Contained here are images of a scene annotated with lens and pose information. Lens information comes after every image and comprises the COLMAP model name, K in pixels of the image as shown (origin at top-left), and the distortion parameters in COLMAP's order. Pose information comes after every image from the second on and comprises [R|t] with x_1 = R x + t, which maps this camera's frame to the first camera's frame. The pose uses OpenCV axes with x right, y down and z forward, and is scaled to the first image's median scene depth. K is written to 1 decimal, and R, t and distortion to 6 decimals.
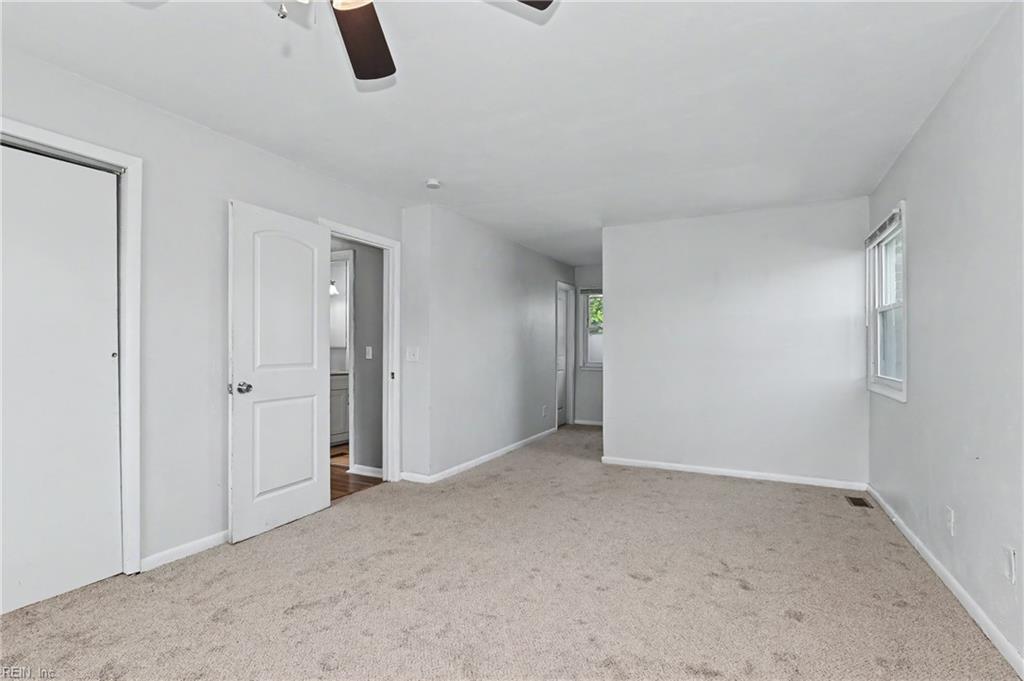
lens RADIAL K [[477.8, 0, 519.4], [0, 477.8, 343.4], [0, 0, 1]] dist [-0.021430, 0.001033]
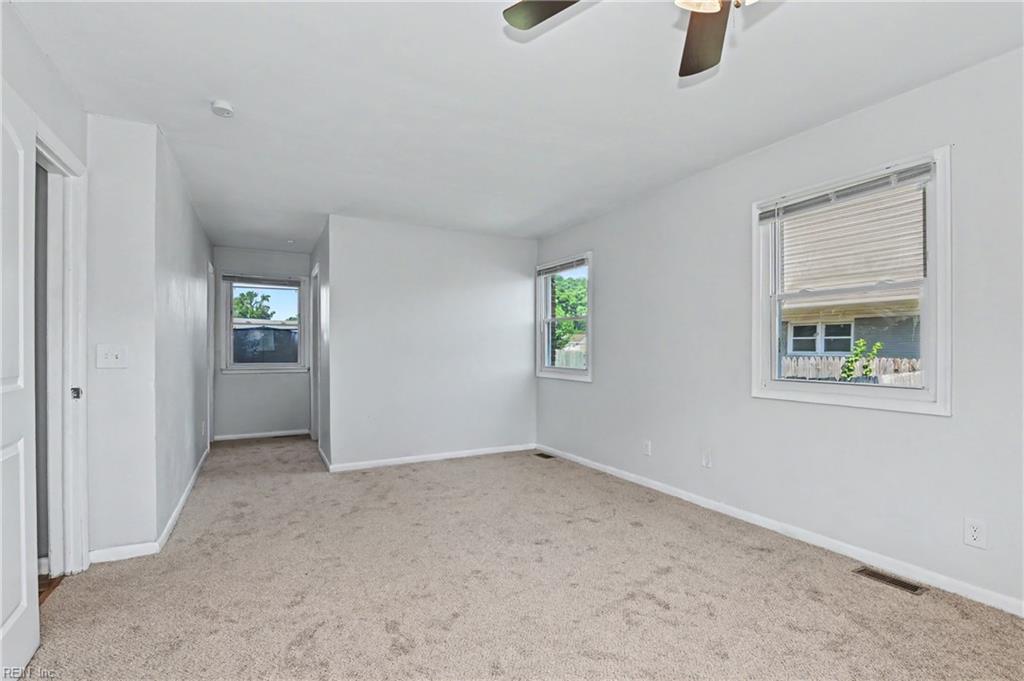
lens RADIAL K [[477.8, 0, 509.3], [0, 477.8, 347.9], [0, 0, 1]] dist [-0.021430, 0.001033]
pose [[0.566856, -0.000035, 0.823817, -0.492900], [-0.009349, 0.999935, 0.006476, 0.003736], [-0.823764, -0.011373, 0.566819, 0.261380]]
